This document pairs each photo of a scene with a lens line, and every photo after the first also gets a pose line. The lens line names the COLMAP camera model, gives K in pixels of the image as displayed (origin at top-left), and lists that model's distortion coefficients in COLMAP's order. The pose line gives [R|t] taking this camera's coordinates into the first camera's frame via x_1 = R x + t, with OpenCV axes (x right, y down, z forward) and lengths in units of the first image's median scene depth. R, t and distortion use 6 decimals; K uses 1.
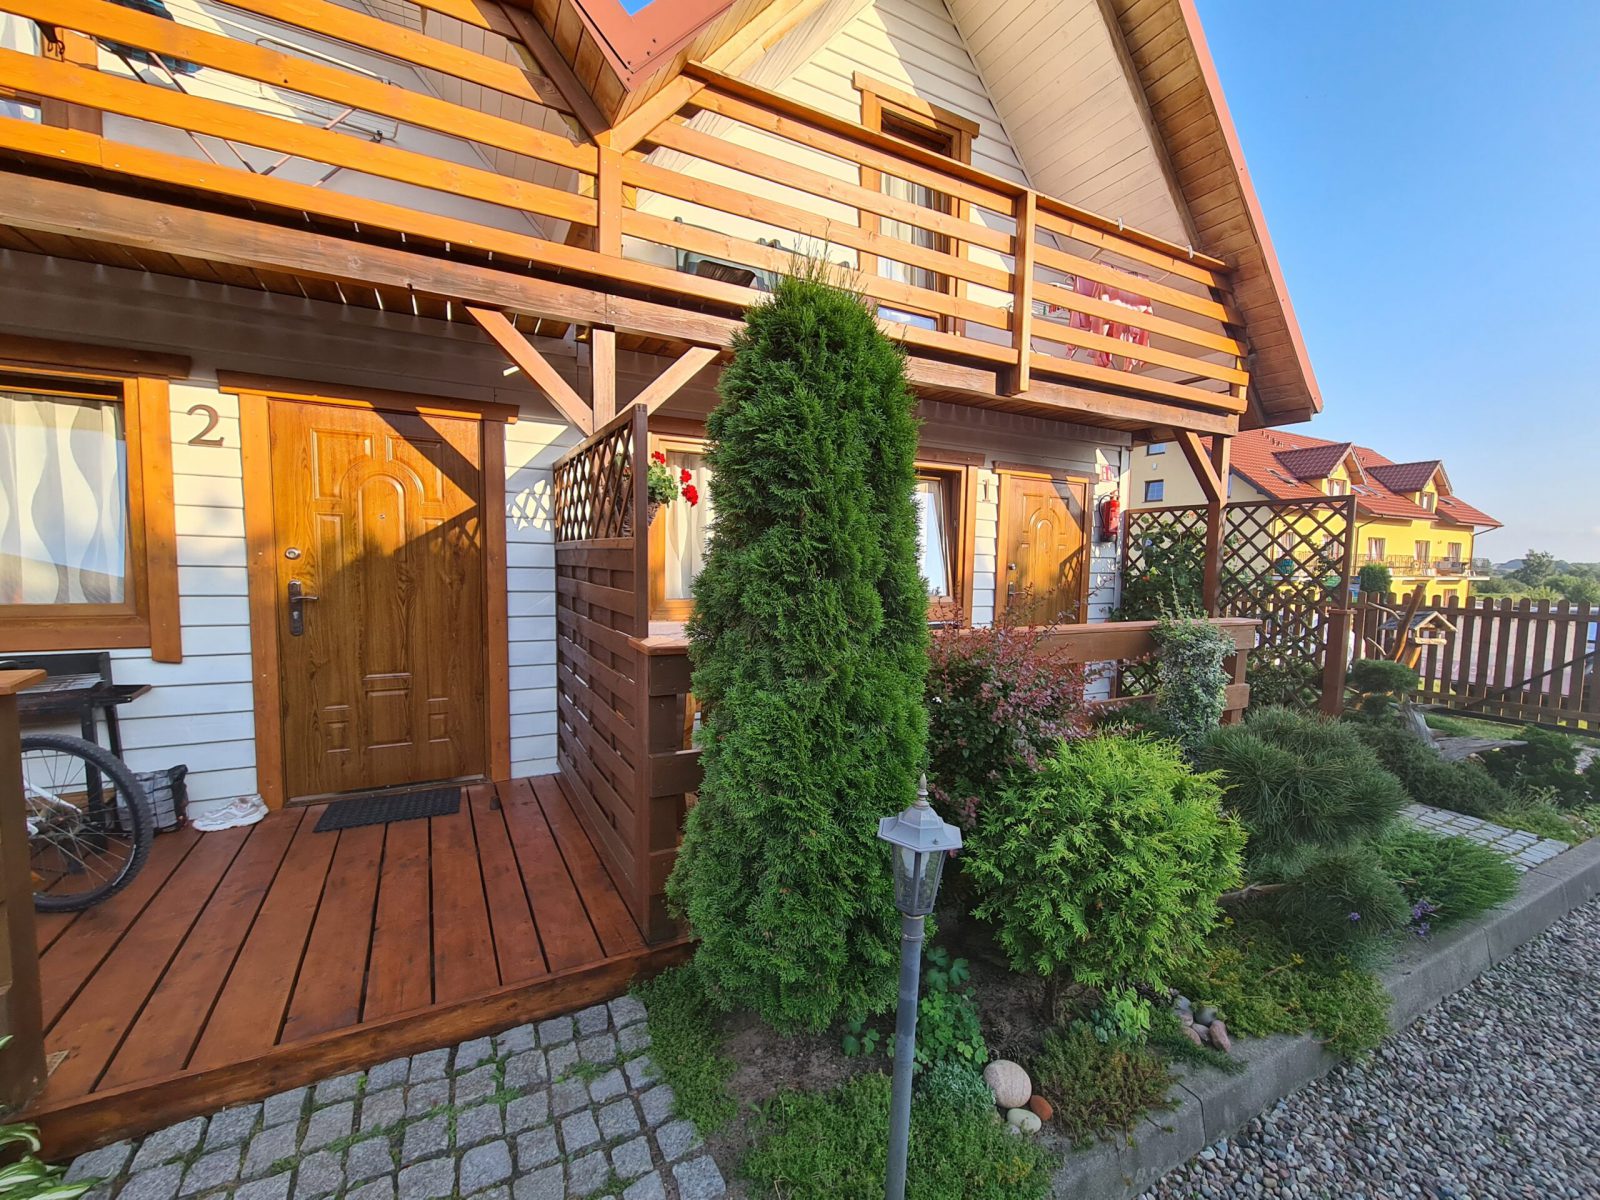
lens RADIAL K [[654.9, 0, 799.9], [0, 654.9, 613.6], [0, 0, 1]] dist [0.000027, -0.000341]
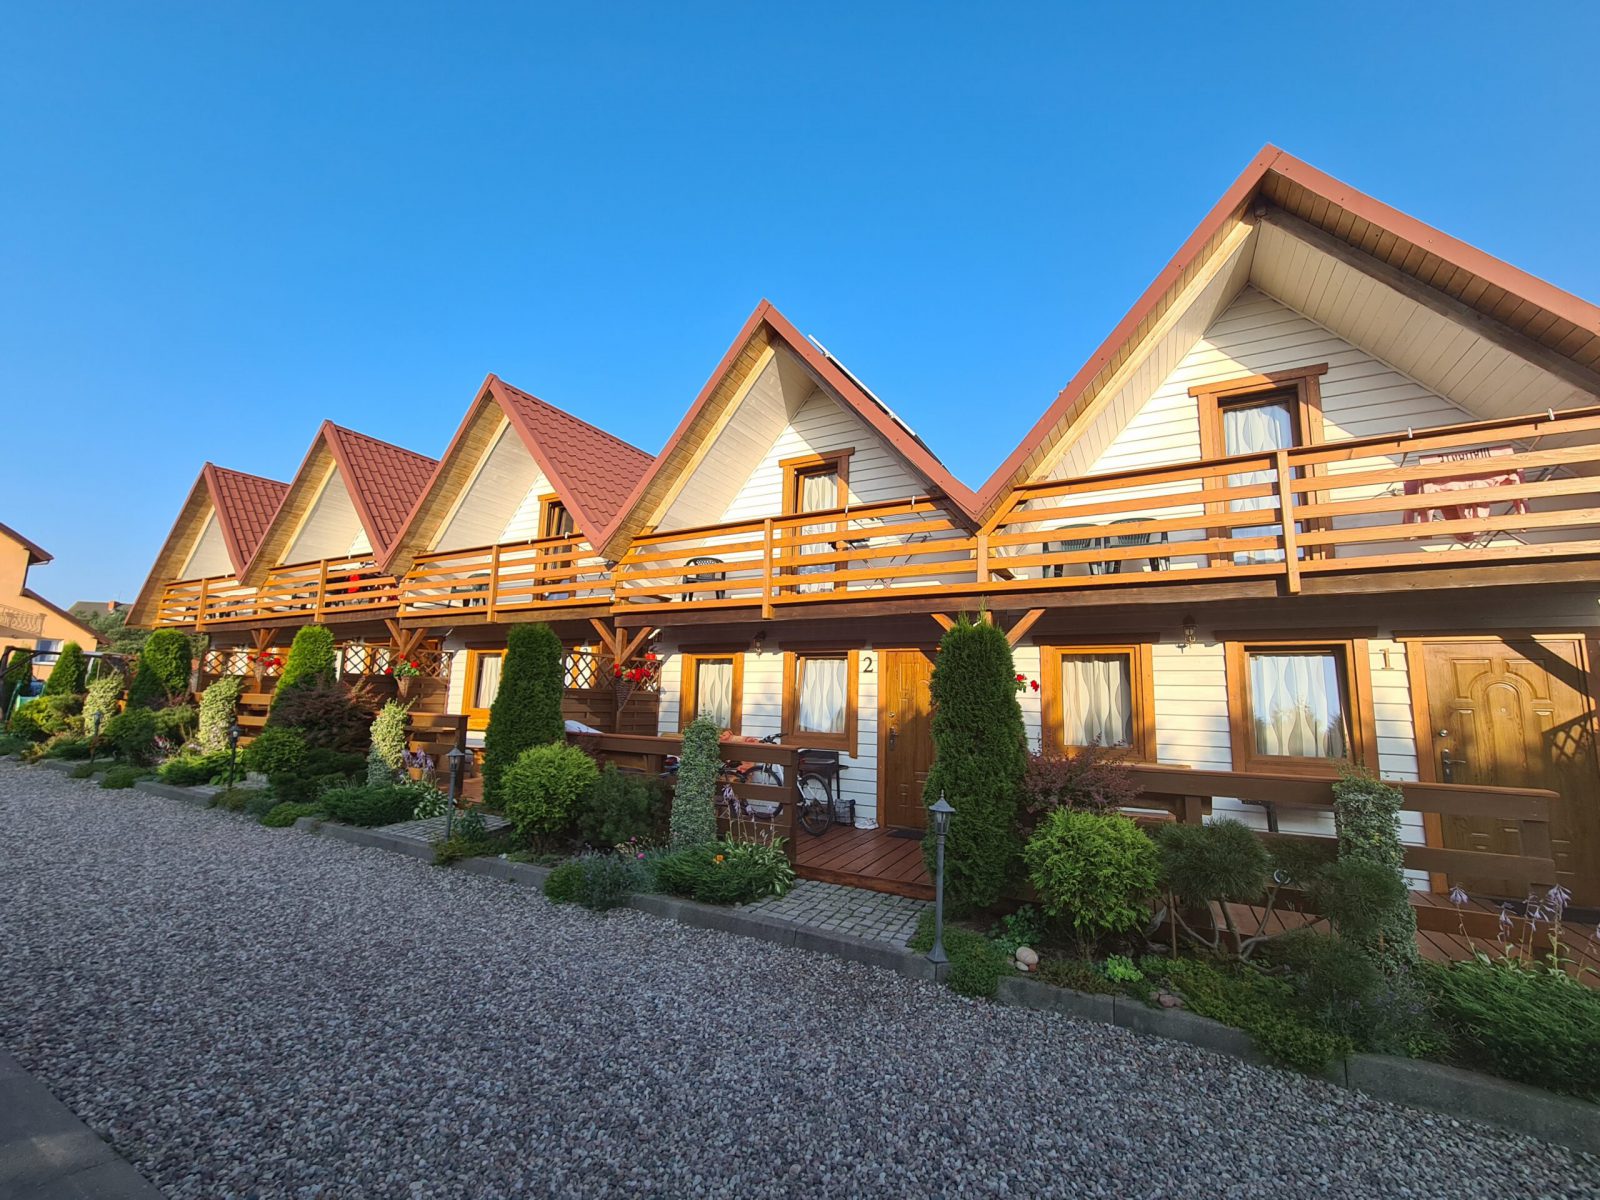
lens RADIAL K [[654.9, 0, 787.3], [0, 654.9, 600.6], [0, 0, 1]] dist [0.000027, -0.000341]
pose [[0.529797, -0.134937, -0.837321, 1.116387], [-0.077990, 0.975328, -0.206524, 0.023846], [0.844531, 0.174719, 0.506202, -0.618205]]
